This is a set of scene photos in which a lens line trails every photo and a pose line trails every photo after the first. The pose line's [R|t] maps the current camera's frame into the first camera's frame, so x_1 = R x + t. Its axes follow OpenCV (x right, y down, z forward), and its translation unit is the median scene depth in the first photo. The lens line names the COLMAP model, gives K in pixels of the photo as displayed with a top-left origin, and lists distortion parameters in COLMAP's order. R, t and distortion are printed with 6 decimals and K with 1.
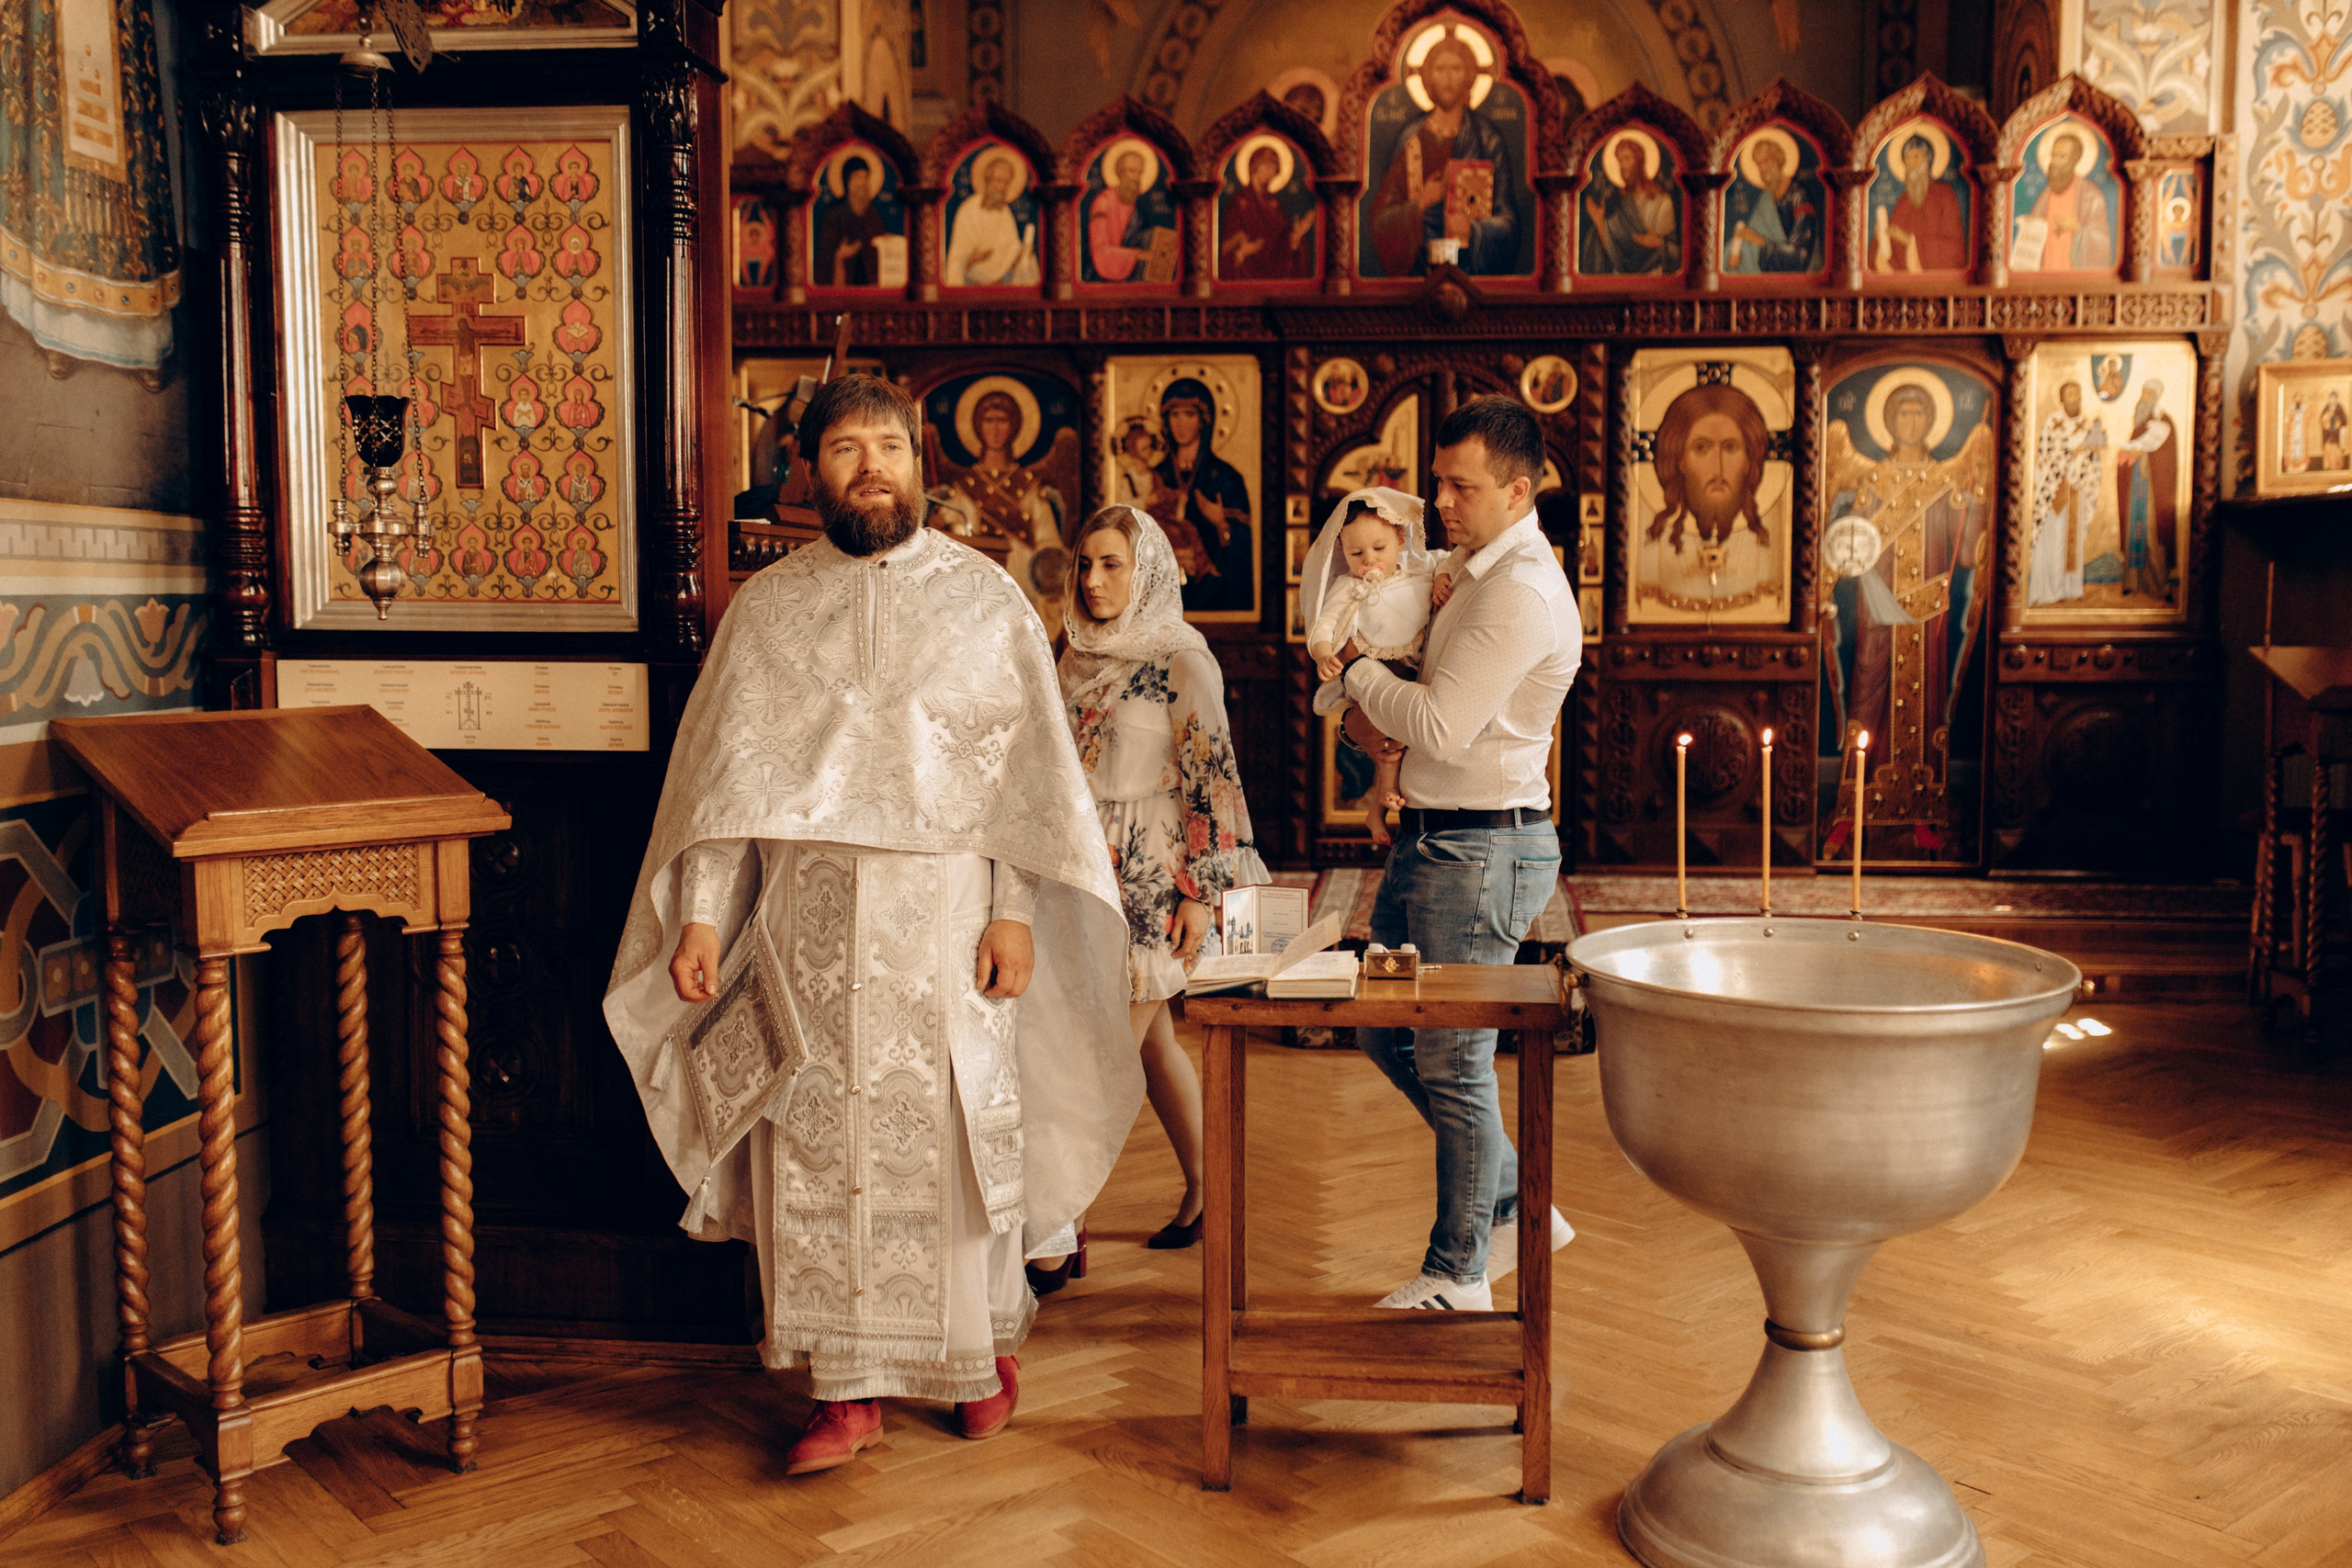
lens RADIAL K [[2252.2, 0, 1128.9], [0, 2252.2, 780.7], [0, 0, 1]] dist [-0.011251, 0.028365]
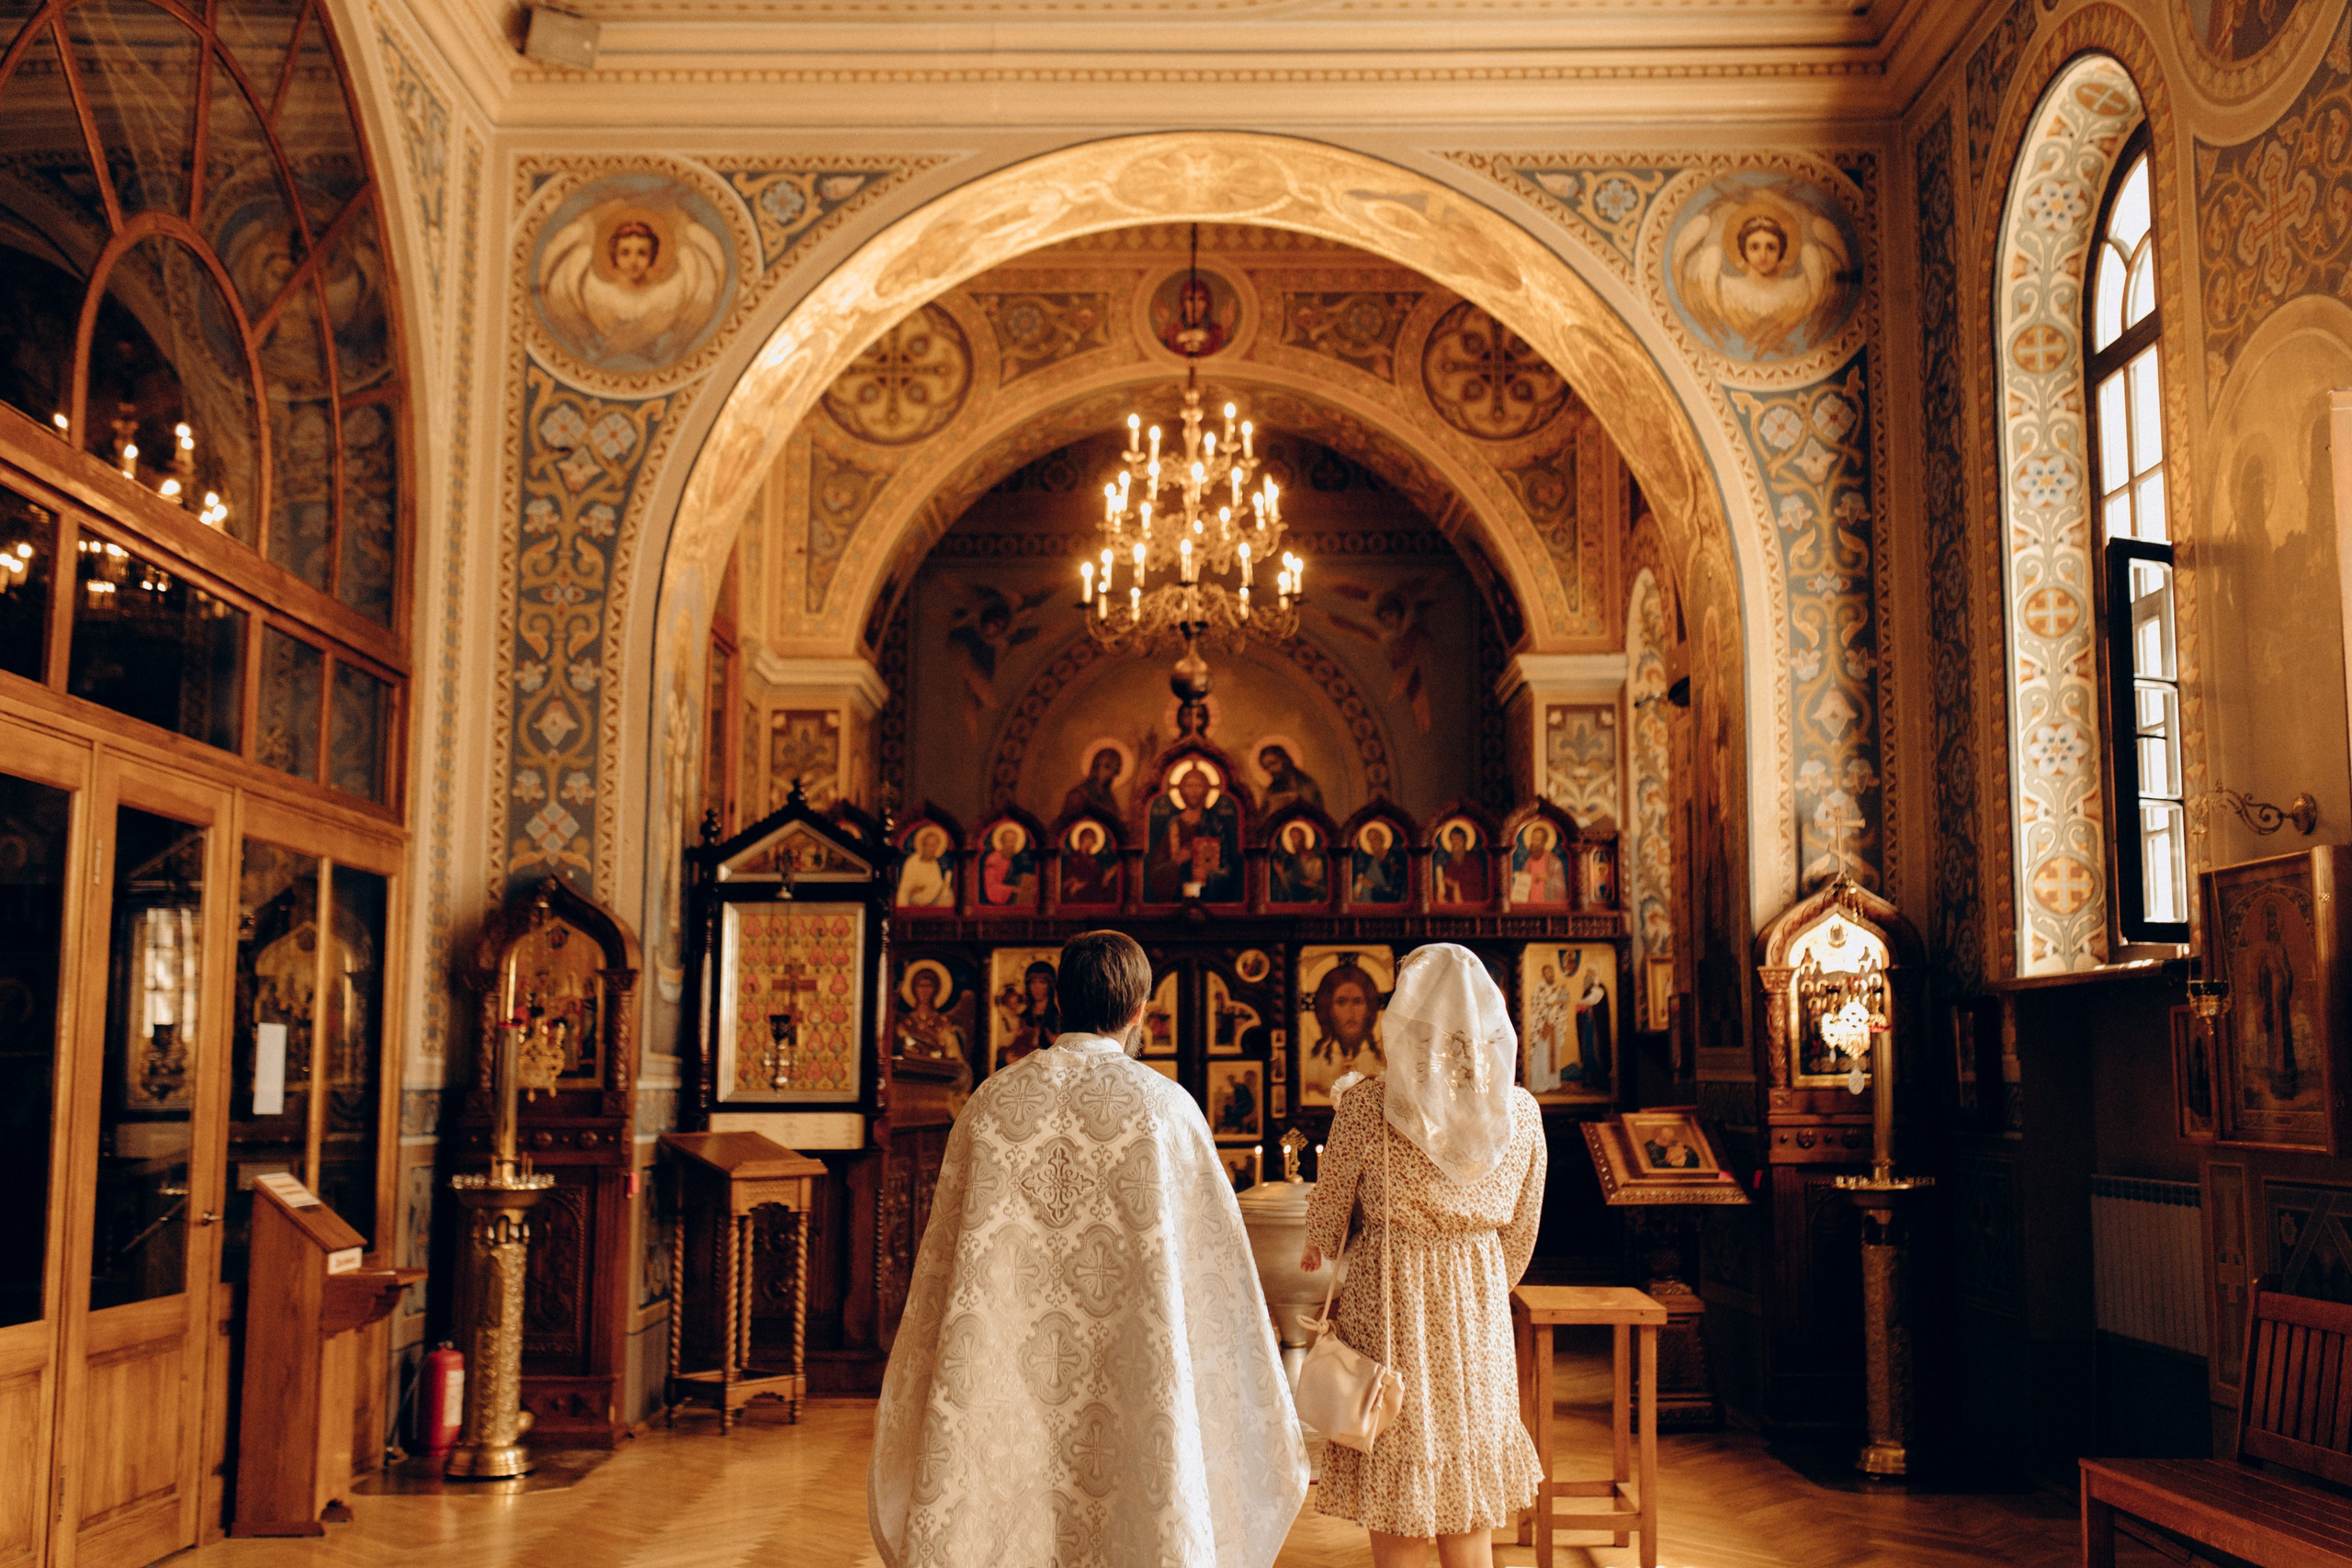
lens RADIAL K [[2799.7, 0, 1416.1], [0, 2799.7, 655.9], [0, 0, 1]] dist [-0.008433, -0.000323]
pose [[0.981460, 0.023259, 0.190251, -0.104497], [0.022742, 0.971465, -0.236088, 0.102565], [-0.190313, 0.236038, 0.952925, -1.127208]]
